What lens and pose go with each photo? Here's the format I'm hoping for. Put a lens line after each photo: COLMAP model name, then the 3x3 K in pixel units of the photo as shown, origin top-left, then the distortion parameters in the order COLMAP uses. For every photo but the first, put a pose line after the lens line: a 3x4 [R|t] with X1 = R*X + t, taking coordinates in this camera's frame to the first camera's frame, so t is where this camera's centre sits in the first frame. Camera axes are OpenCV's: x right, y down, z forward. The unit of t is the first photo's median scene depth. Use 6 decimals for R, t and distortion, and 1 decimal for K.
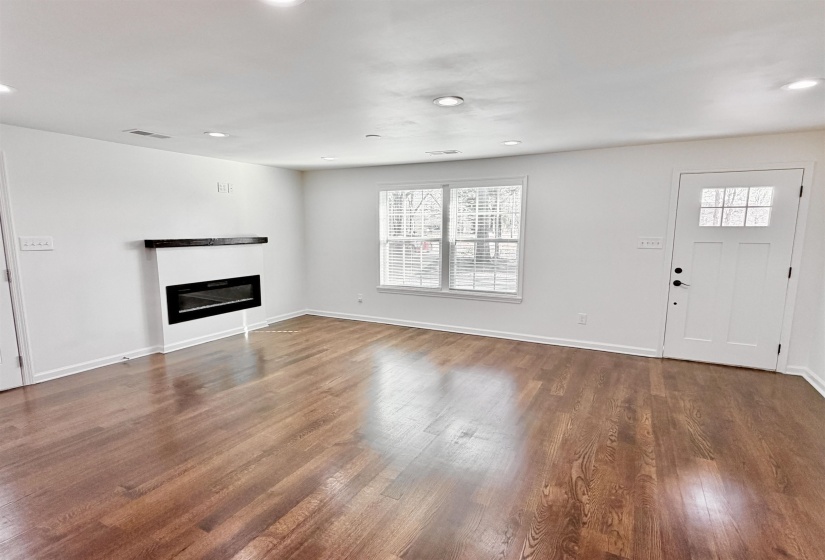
lens RADIAL K [[428.4, 0, 401.6], [0, 428.4, 294.2], [0, 0, 1]] dist [-0.000142, 0.000109]
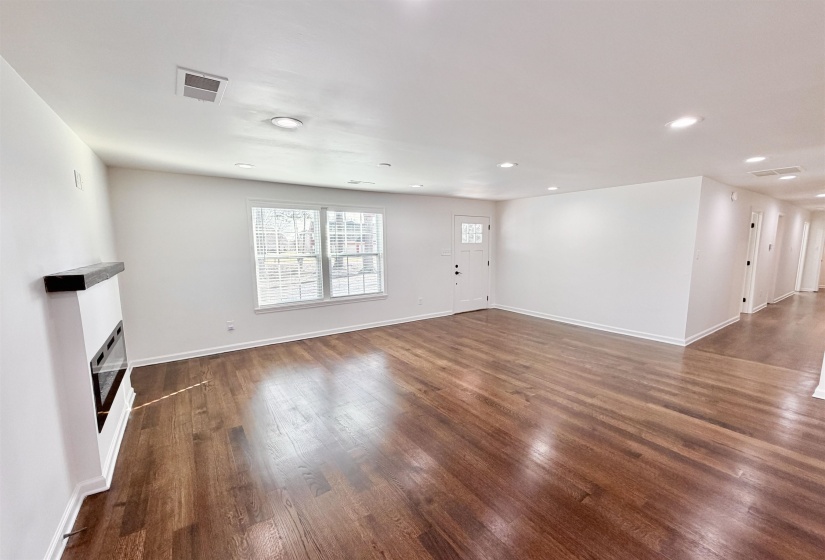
lens RADIAL K [[337.7, 0, 412.8], [0, 337.7, 293.4], [0, 0, 1]] dist [0.001104, 0.000193]
pose [[0.449440, -0.134719, 0.883094, -0.643119], [0.146087, 0.986339, 0.076121, -0.066203], [-0.881284, 0.094797, 0.462981, 0.411290]]
